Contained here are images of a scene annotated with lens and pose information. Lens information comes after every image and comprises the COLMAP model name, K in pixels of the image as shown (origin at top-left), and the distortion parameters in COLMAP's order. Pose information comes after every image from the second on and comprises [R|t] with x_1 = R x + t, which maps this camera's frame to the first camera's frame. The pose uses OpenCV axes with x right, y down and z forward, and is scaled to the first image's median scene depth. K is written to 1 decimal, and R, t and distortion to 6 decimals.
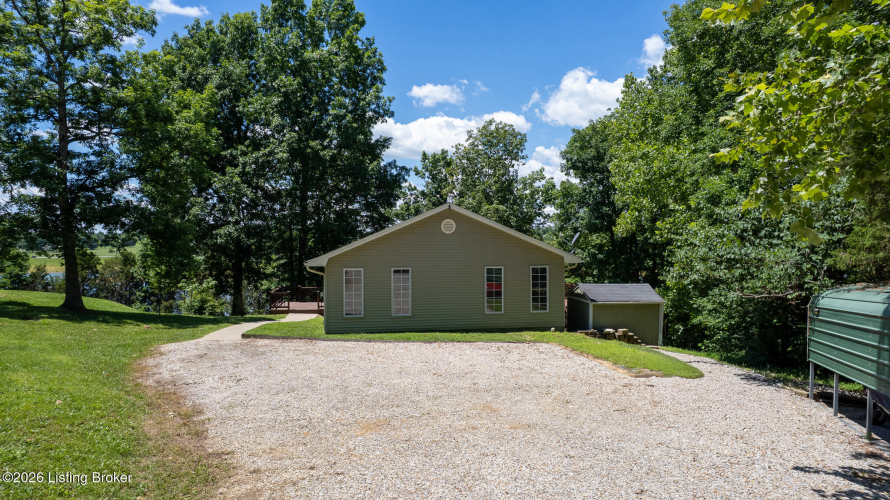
lens RADIAL K [[559.9, 0, 445.0], [0, 559.9, 250.0], [0, 0, 1]] dist [-0.038373, 0.000949]
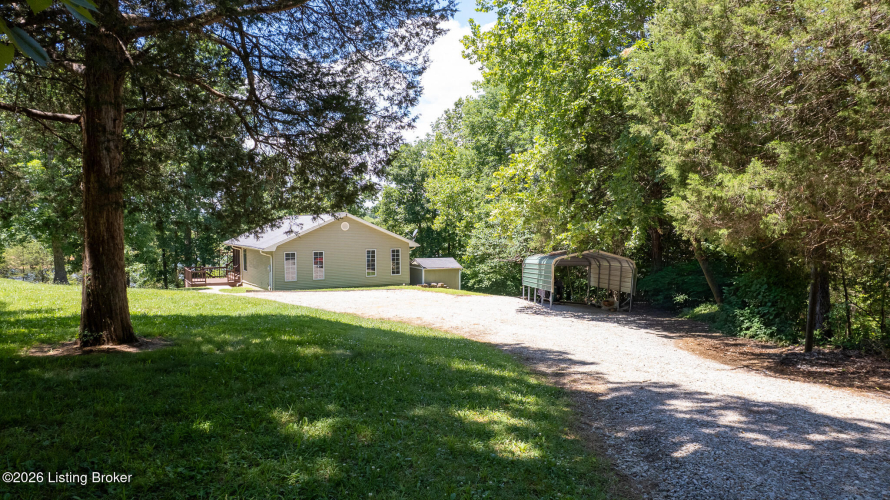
lens RADIAL K [[559.9, 0, 445.0], [0, 559.9, 250.0], [0, 0, 1]] dist [-0.038373, 0.000949]
pose [[0.927403, -0.016579, 0.373696, -0.342841], [0.003546, 0.999362, 0.035536, -0.028523], [-0.374046, -0.031631, 0.926870, -0.677874]]
